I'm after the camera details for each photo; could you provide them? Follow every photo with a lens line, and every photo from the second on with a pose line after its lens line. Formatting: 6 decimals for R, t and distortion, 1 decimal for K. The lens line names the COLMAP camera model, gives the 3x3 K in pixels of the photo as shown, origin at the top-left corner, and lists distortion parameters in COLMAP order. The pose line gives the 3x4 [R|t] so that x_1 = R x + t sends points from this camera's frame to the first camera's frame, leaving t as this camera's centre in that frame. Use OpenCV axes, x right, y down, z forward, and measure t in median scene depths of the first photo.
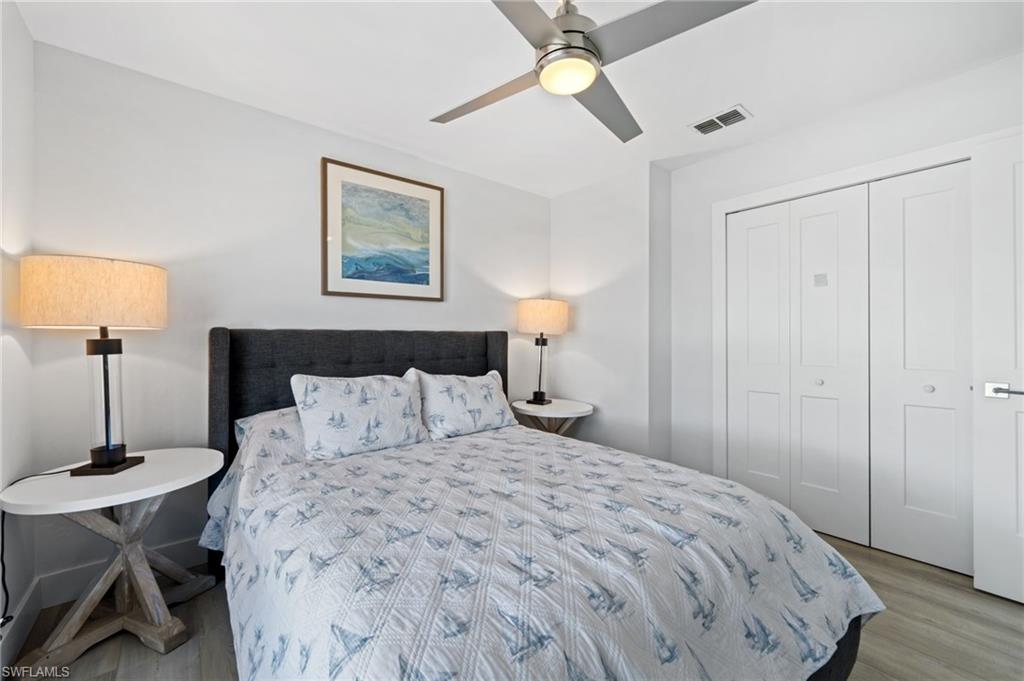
lens RADIAL K [[406.6, 0, 511.2], [0, 406.6, 340.0], [0, 0, 1]] dist [-0.002823, 0.000696]
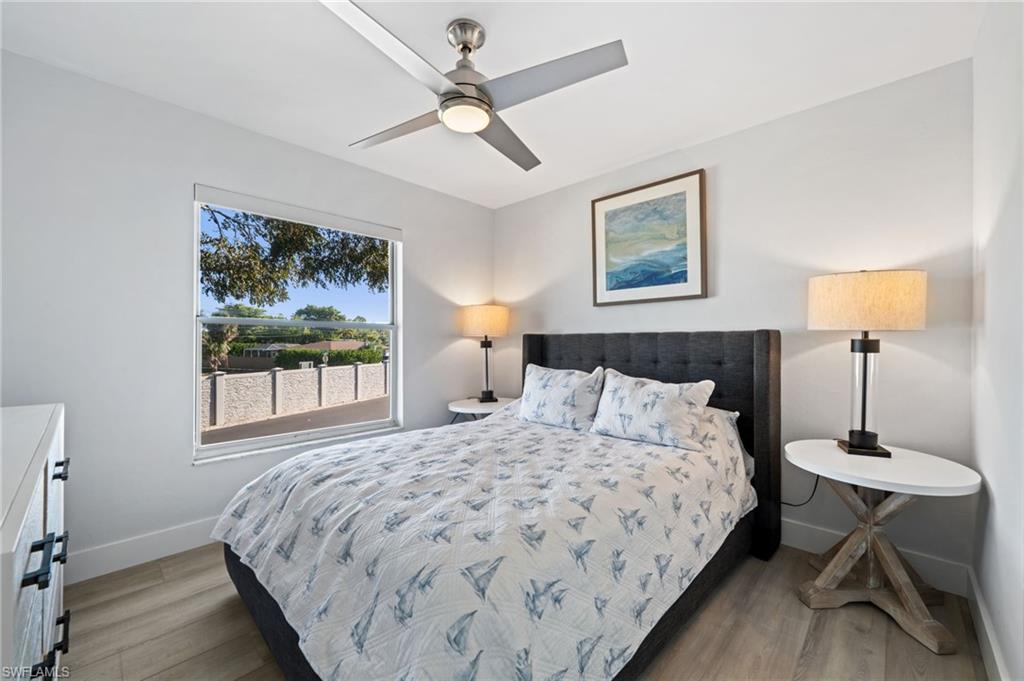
lens RADIAL K [[406.6, 0, 514.6], [0, 406.6, 341.0], [0, 0, 1]] dist [-0.002823, 0.000696]
pose [[0.121351, 0.002801, -0.992606, 0.754802], [-0.001377, 0.999996, 0.002654, -0.004059], [0.992609, 0.001045, 0.121355, 0.566624]]
